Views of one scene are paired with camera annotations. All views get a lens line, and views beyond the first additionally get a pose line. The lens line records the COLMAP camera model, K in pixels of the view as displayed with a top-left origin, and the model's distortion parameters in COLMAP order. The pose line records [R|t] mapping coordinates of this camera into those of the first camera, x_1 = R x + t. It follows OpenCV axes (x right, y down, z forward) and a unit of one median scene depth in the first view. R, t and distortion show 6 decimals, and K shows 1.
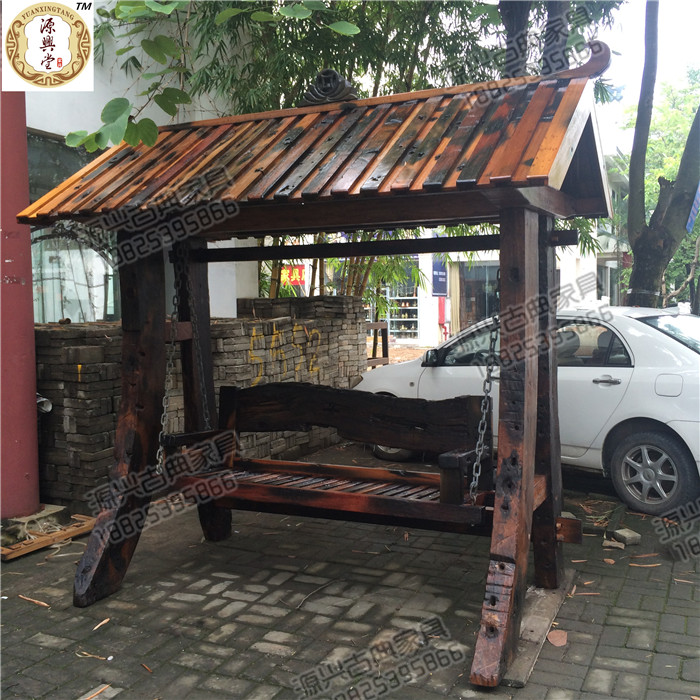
lens RADIAL K [[801.5, 0, 356.8], [0, 801.5, 345.7], [0, 0, 1]] dist [0.051491, 0.000000]
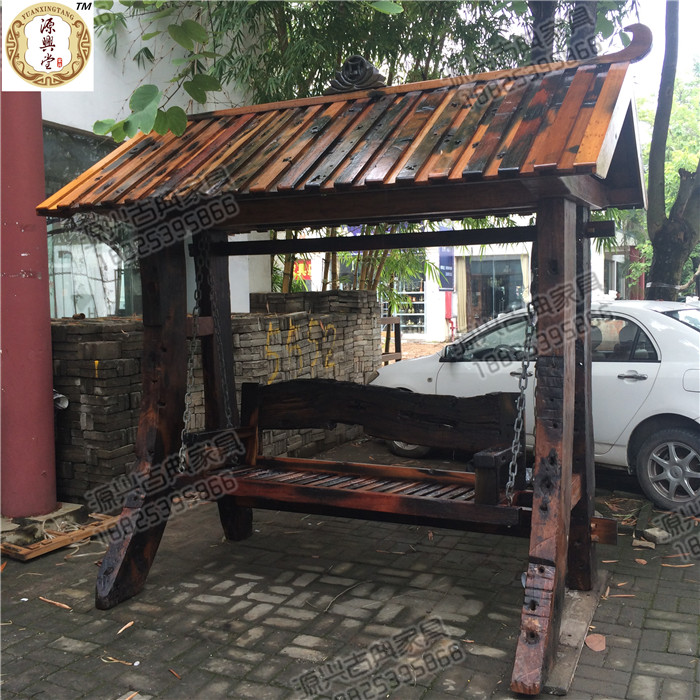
lens RADIAL K [[801.5, 0, 357.1], [0, 801.5, 344.2], [0, 0, 1]] dist [0.051491, 0.000000]
pose [[0.999992, -0.001636, -0.003711, -0.029087], [0.001653, 0.999989, 0.004428, -0.000452], [0.003704, -0.004434, 0.999983, 0.026445]]
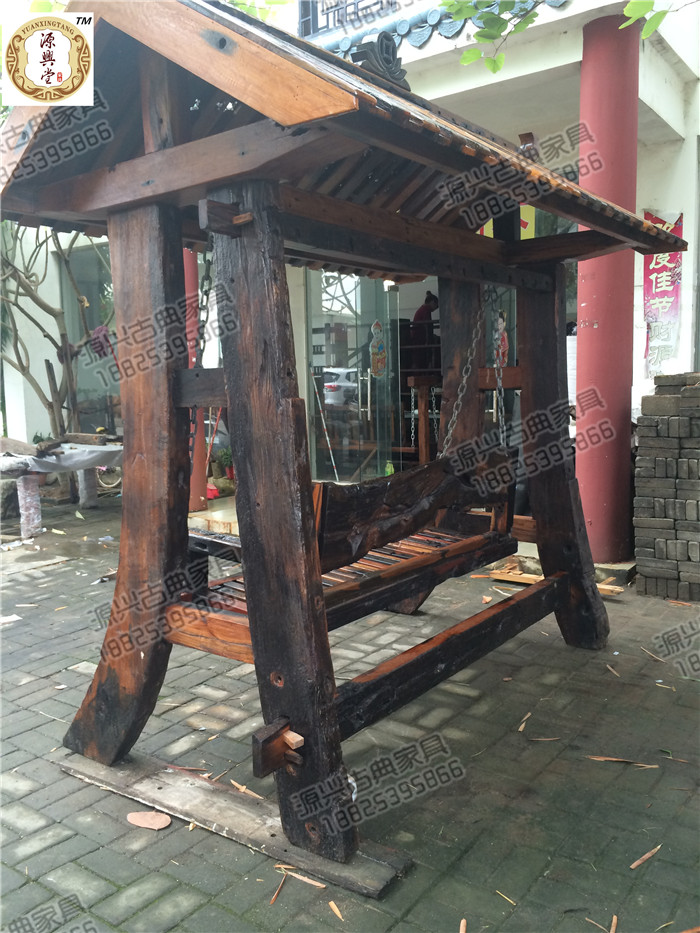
lens RADIAL K [[800.7, 0, 355.2], [0, 800.7, 462.7], [0, 0, 1]] dist [0.084984, -0.115268]
pose [[-0.199768, 0.119263, -0.972558, 0.741160], [-0.028648, 0.991430, 0.127462, -0.036582], [0.979424, 0.053325, -0.194639, 1.113220]]
